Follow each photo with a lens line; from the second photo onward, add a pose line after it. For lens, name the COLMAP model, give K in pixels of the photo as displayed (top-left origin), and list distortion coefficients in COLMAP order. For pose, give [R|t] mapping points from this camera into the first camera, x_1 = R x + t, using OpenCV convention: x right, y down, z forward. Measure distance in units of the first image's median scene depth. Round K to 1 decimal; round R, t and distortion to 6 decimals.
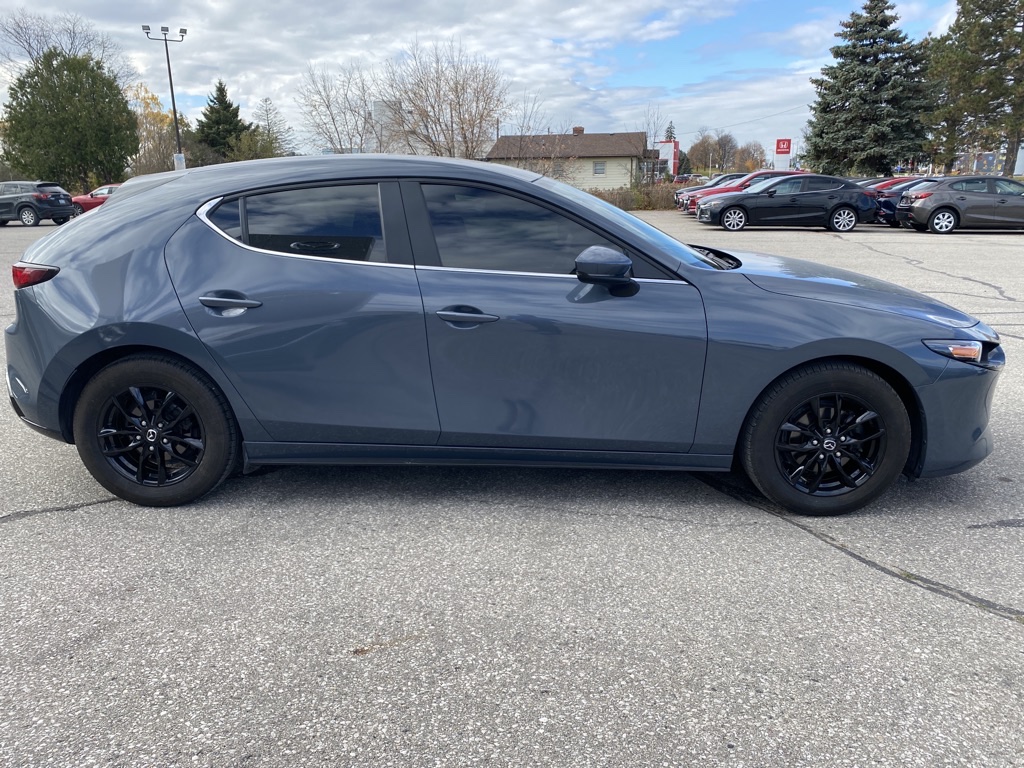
lens RADIAL K [[801.8, 0, 512.0], [0, 801.8, 384.0], [0, 0, 1]] dist [0.012216, -0.005496]
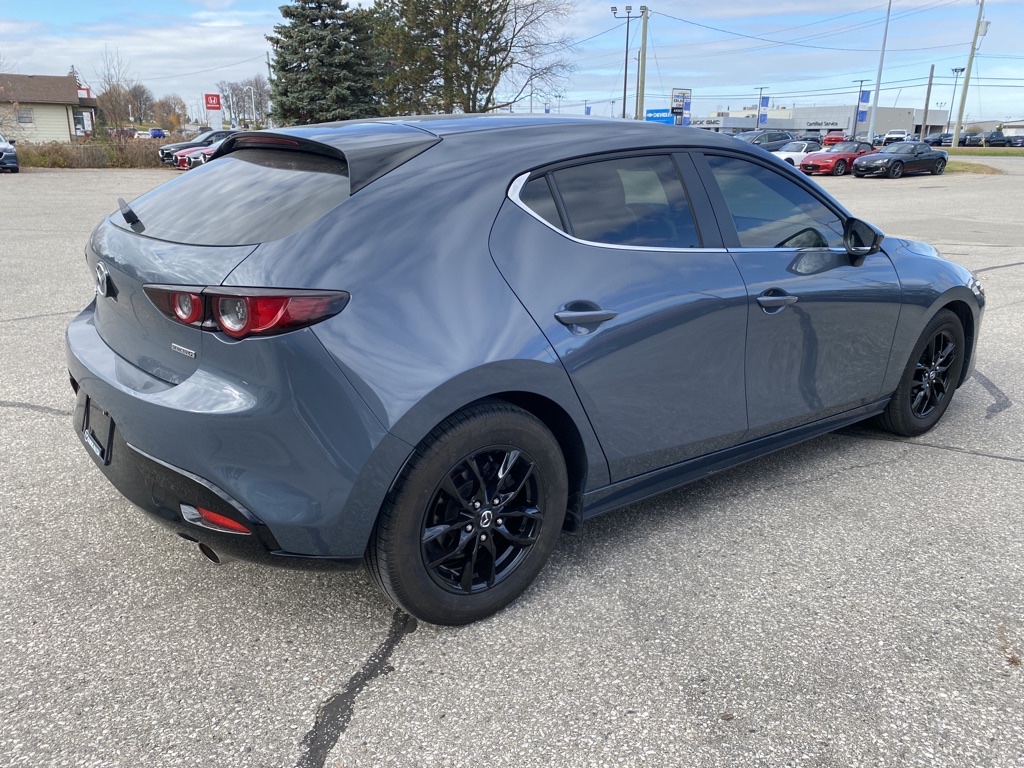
lens RADIAL K [[806.1, 0, 512.2], [0, 806.1, 365.1], [0, 0, 1]] dist [0.008396, 0.002668]
pose [[0.761684, -0.152161, 0.629829, -0.089361], [0.134763, 0.987981, 0.075712, -0.012211], [-0.633779, 0.027209, 0.773035, 0.047440]]
